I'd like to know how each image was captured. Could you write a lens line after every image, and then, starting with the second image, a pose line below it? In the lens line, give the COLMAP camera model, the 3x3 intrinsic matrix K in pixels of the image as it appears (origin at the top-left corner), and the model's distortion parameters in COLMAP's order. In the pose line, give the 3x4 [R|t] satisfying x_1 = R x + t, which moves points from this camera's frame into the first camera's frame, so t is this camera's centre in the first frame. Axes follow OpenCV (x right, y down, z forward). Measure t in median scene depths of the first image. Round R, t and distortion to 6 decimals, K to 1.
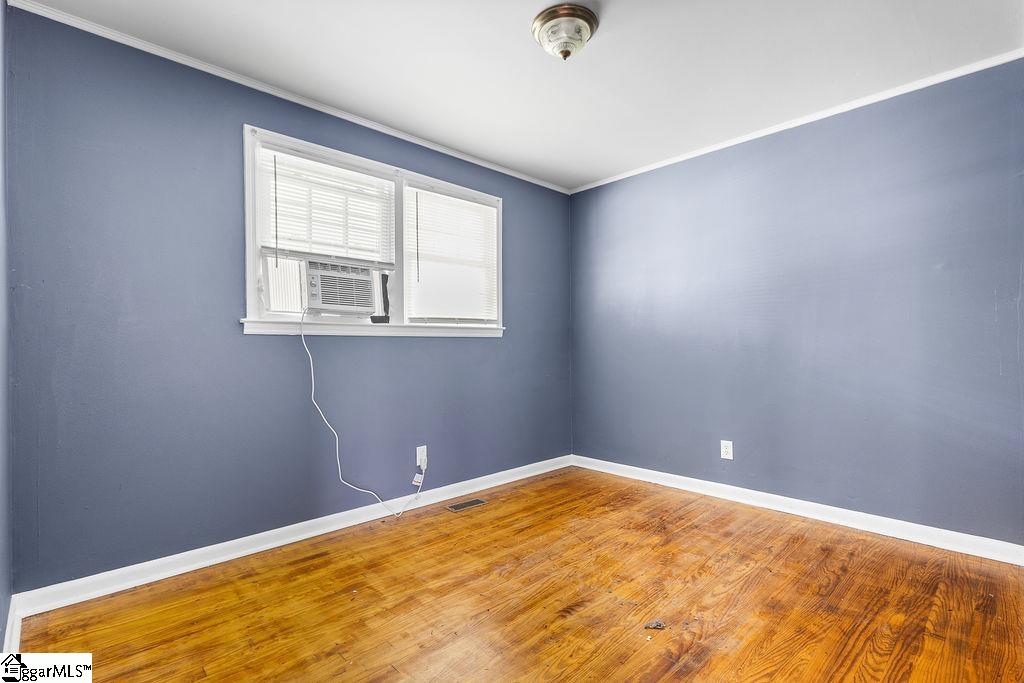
lens RADIAL K [[474.1, 0, 512.0], [0, 474.1, 341.5], [0, 0, 1]] dist [0.000095, -0.000746]
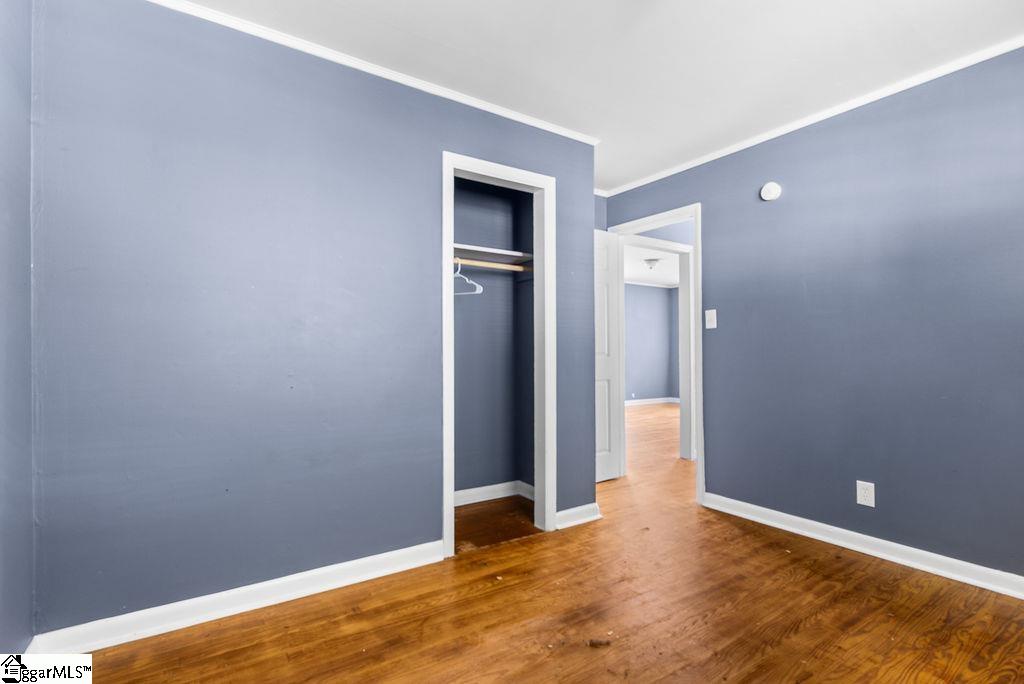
lens RADIAL K [[474.1, 0, 512.0], [0, 474.1, 342.0], [0, 0, 1]] dist [0.000095, -0.000746]
pose [[-0.981756, 0.013308, 0.189677, 0.281907], [0.008666, 0.999643, -0.025279, 0.000157], [-0.189945, -0.023174, -0.981521, 2.012221]]
